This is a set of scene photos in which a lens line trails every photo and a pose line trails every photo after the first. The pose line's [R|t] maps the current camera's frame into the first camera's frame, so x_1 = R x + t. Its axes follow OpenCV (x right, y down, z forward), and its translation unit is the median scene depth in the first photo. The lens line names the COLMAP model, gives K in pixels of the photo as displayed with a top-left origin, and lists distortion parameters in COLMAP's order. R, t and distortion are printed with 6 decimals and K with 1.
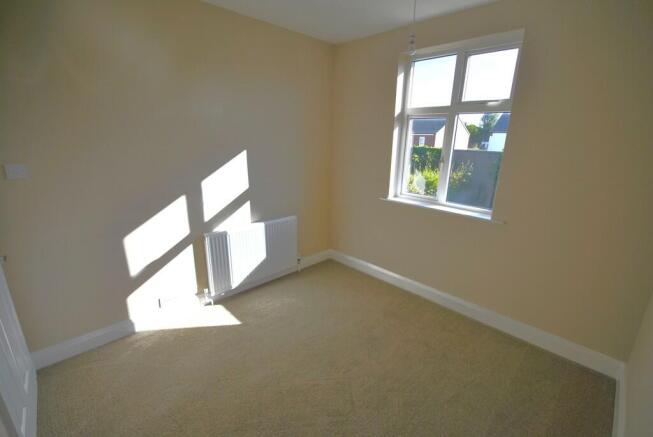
lens RADIAL K [[290.9, 0, 326.5], [0, 290.9, 218.5], [0, 0, 1]] dist [0.013553, -0.000154]
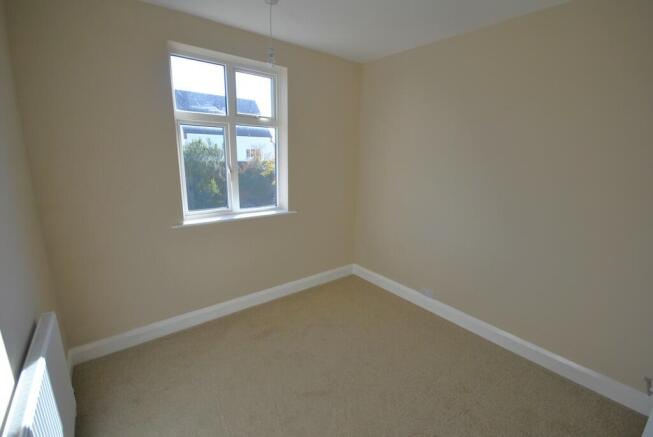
lens RADIAL K [[290.9, 0, 326.5], [0, 290.9, 218.5], [0, 0, 1]] dist [0.013553, -0.000154]
pose [[0.119629, -0.249056, 0.961072, -0.628608], [0.255140, 0.943225, 0.212673, -0.192168], [-0.959475, 0.219767, 0.176381, 0.613033]]
